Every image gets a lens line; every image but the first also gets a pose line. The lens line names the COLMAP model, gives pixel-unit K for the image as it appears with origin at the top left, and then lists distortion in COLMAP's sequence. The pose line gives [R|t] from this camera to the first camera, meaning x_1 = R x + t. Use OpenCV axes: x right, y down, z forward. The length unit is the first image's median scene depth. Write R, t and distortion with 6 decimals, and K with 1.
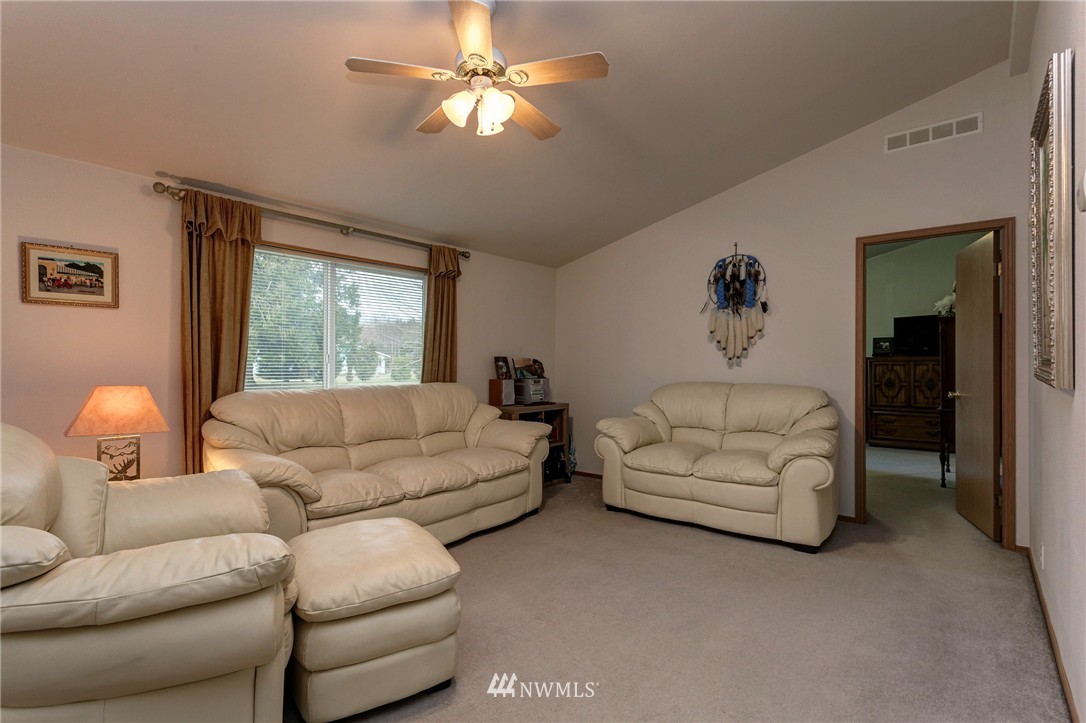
lens RADIAL K [[511.0, 0, 548.2], [0, 511.0, 360.8], [0, 0, 1]] dist [0.002361, 0.000603]
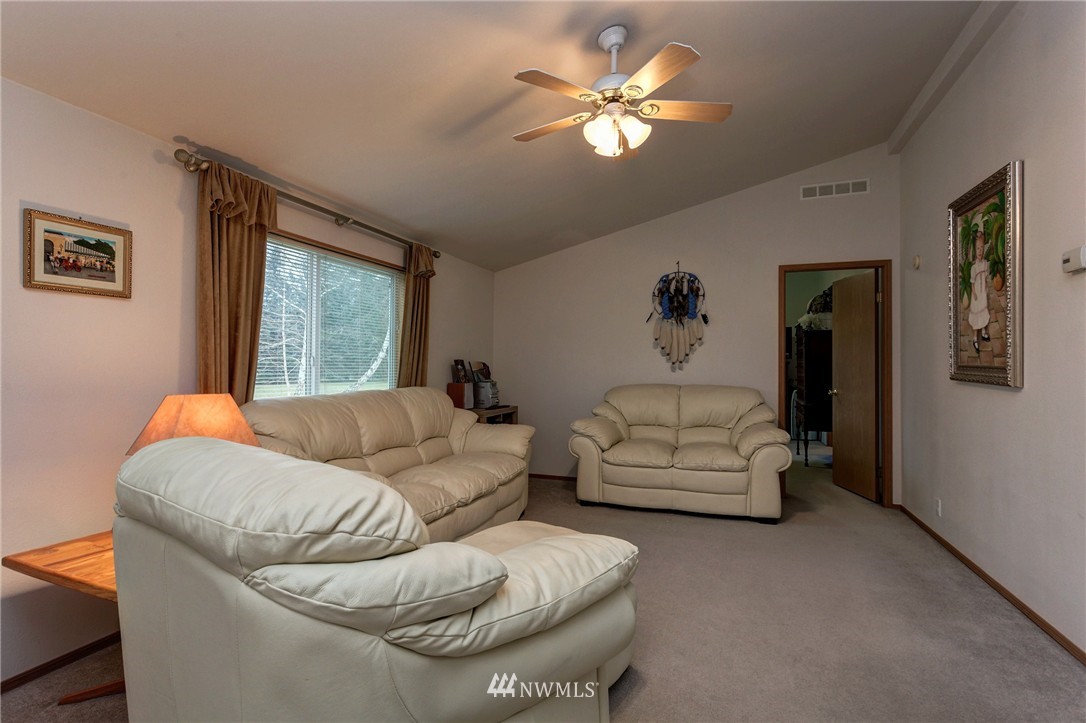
lens RADIAL K [[520.1, 0, 537.4], [0, 520.1, 358.3], [0, 0, 1]] dist [0.001500, 0.000175]
pose [[0.945736, 0.008159, 0.324834, -0.338974], [-0.005328, 0.999940, -0.009602, -0.002624], [-0.324893, 0.007350, 0.945722, 0.009391]]
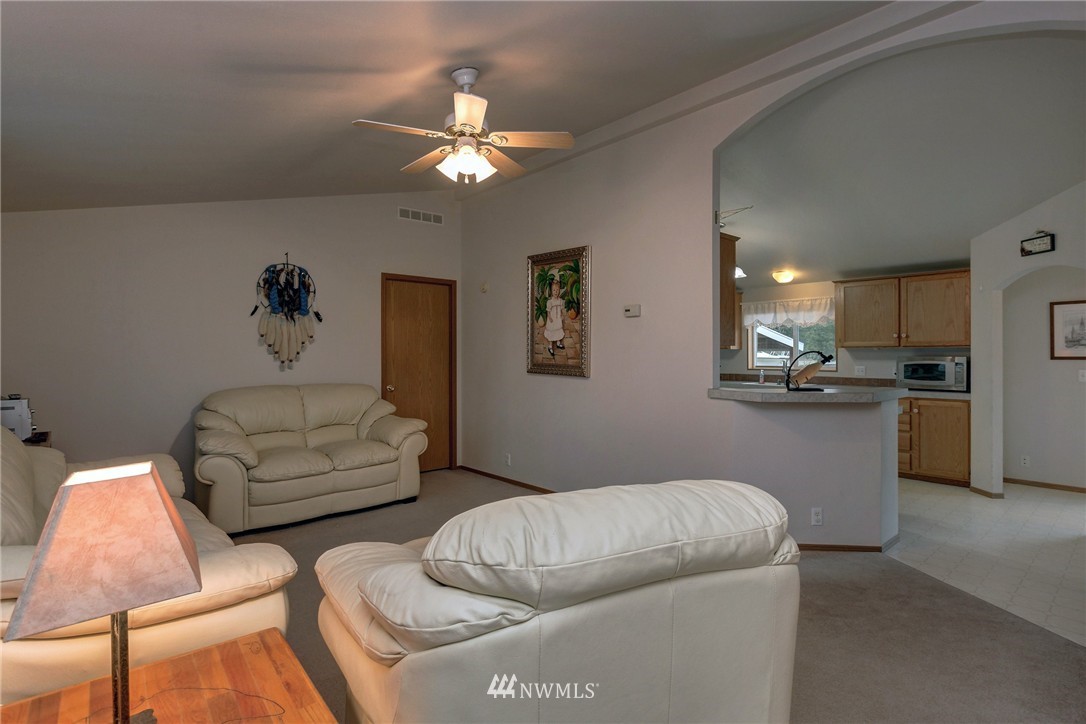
lens RADIAL K [[531.1, 0, 541.4], [0, 531.1, 355.2], [0, 0, 1]] dist [0.003826, 0.000430]
pose [[0.171233, -0.003529, 0.985224, -0.696907], [-0.003315, 0.999986, 0.004158, -0.027223], [-0.985225, -0.003978, 0.171219, 0.328163]]
